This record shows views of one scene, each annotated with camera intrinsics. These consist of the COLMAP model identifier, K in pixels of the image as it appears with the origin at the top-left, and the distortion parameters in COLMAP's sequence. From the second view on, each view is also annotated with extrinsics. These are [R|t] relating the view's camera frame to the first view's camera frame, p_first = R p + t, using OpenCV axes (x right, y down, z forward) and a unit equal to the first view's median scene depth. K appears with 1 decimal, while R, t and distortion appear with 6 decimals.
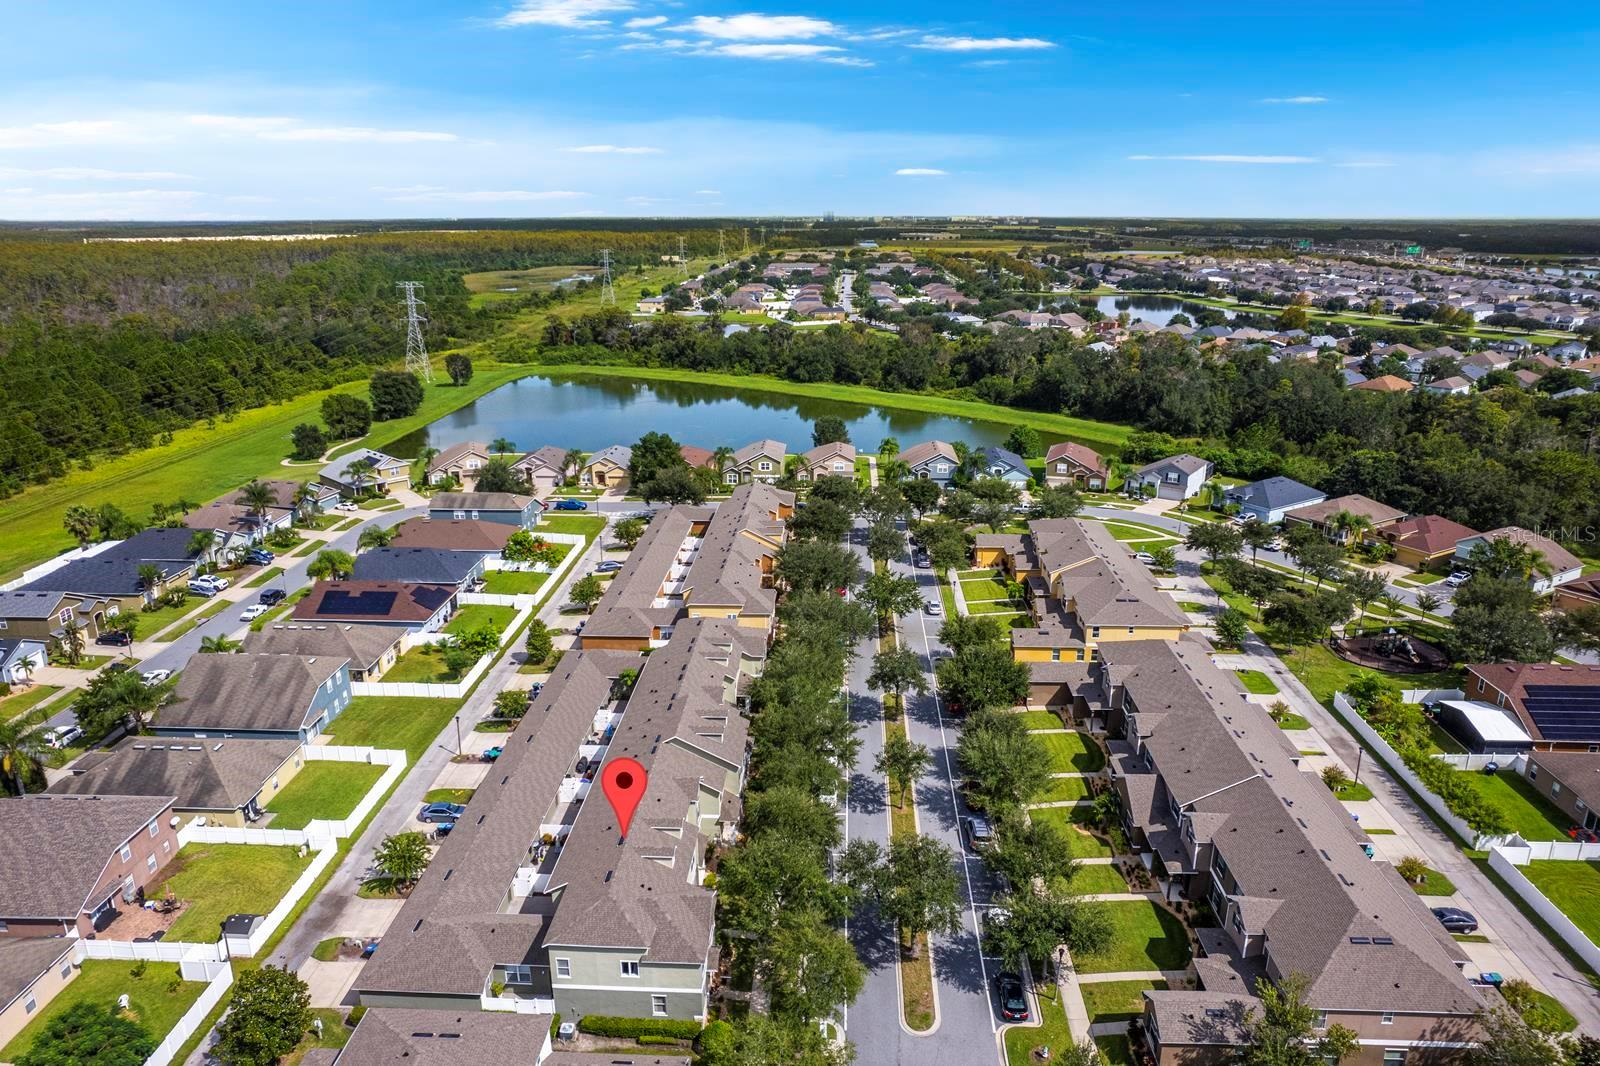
lens RADIAL K [[1049.6, 0, 800.0], [0, 1049.6, 533.0], [0, 0, 1]] dist [-0.061841, 0.046672]
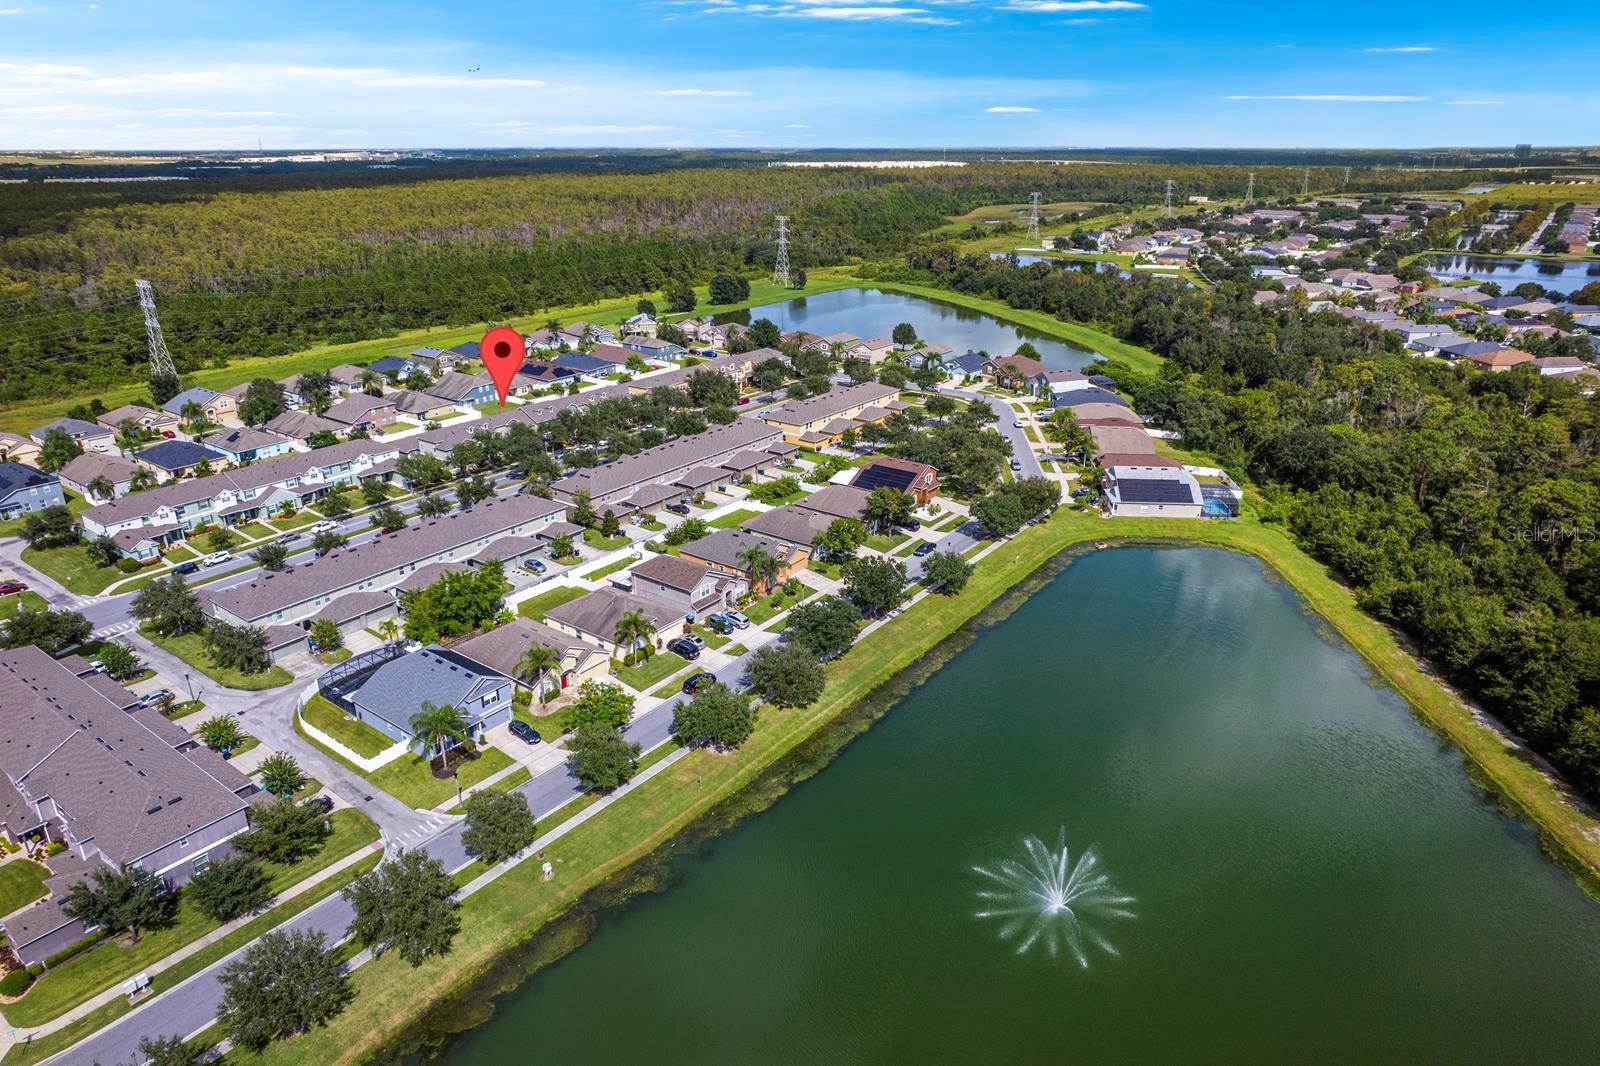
lens RADIAL K [[1049.6, 0, 800.0], [0, 1049.6, 533.0], [0, 0, 1]] dist [-0.061841, 0.046672]
pose [[0.823099, 0.199572, -0.531675, 0.847888], [-0.164851, 0.979870, 0.112599, 0.040419], [0.543444, -0.005033, 0.839430, -0.354415]]
